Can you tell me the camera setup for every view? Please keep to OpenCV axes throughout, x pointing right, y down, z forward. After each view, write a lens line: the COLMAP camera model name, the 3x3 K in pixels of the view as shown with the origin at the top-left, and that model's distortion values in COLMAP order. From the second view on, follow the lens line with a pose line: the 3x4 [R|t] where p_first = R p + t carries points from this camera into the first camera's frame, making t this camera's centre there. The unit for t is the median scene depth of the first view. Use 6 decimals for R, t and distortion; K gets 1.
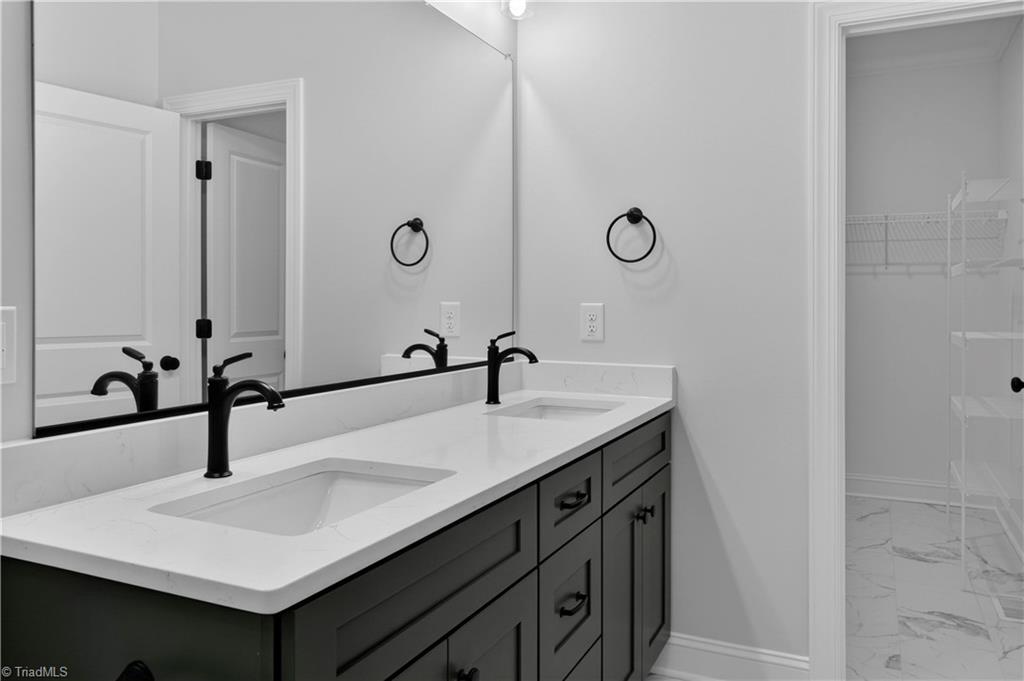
lens RADIAL K [[756.7, 0, 516.2], [0, 756.7, 314.4], [0, 0, 1]] dist [-0.002081, 0.001452]
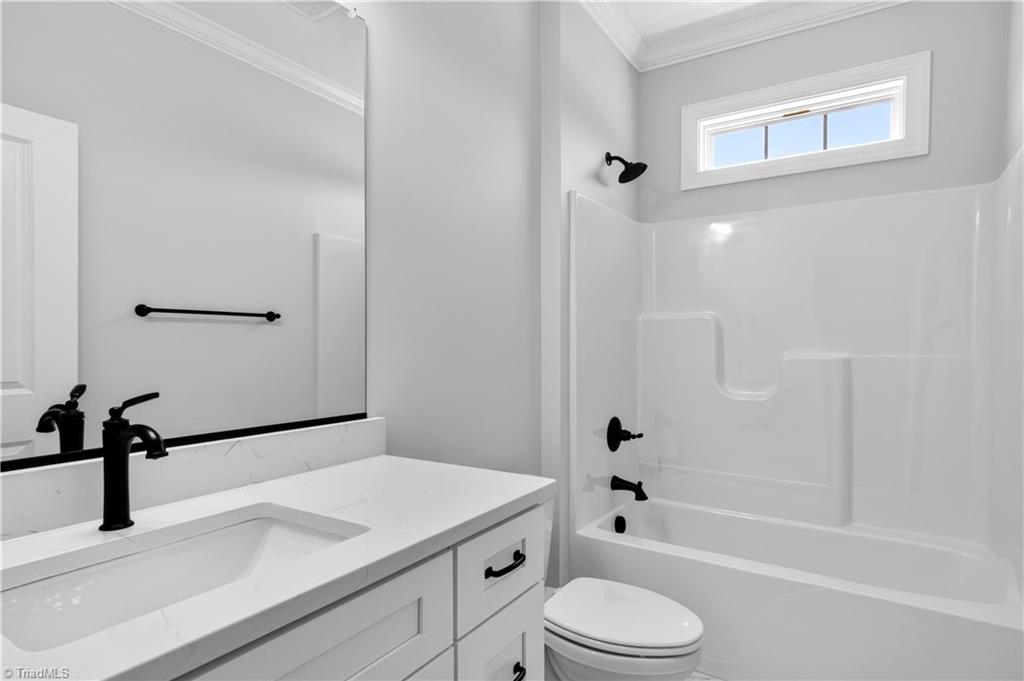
lens RADIAL K [[557.9, 0, 520.9], [0, 557.9, 345.8], [0, 0, 1]] dist [0.022365, 0.001005]
pose [[0.994076, 0.005305, -0.108558, 0.174189], [-0.006230, 0.999947, -0.008180, -0.005709], [0.108509, 0.008808, 0.994056, 0.365339]]
